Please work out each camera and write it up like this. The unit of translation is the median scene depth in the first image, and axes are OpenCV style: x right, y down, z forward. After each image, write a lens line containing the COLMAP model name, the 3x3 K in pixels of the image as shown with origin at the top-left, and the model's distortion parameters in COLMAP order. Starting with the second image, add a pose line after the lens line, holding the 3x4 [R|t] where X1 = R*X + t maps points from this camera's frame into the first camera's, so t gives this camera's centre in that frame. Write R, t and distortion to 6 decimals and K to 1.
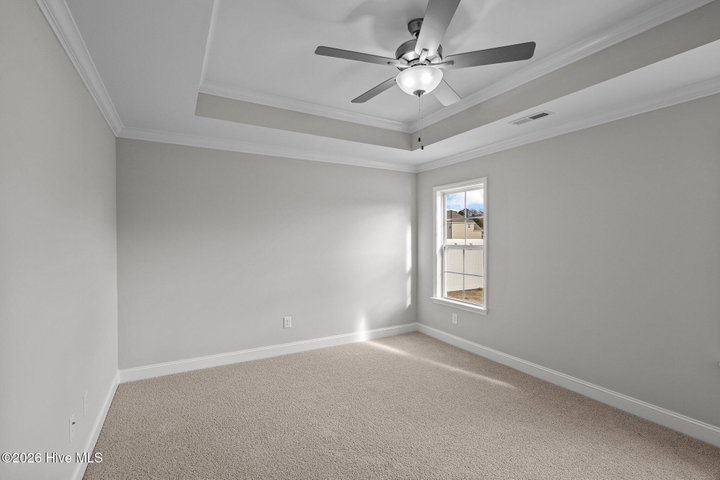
lens RADIAL K [[331.9, 0, 374.1], [0, 331.9, 238.8], [0, 0, 1]] dist [0.000380, 0.000321]
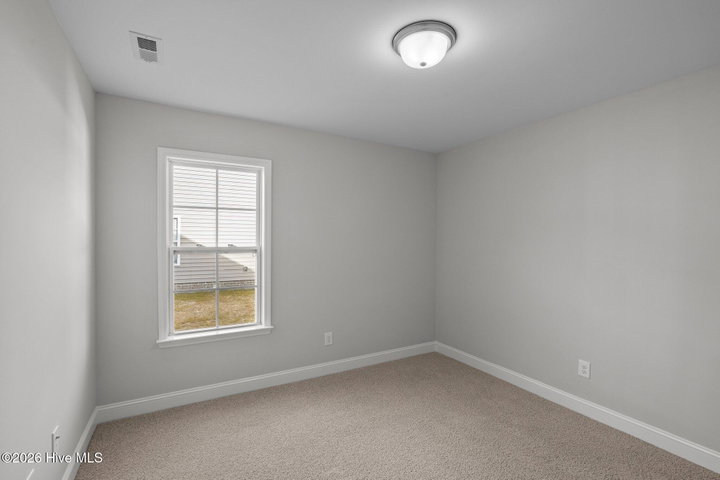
lens RADIAL K [[331.9, 0, 374.1], [0, 331.9, 238.8], [0, 0, 1]] dist [0.000380, 0.000321]
pose [[0.033797, -0.008986, 0.999388, -0.415035], [0.001006, 0.999959, 0.008958, -0.003907], [-0.999428, 0.000703, 0.033805, 0.670835]]
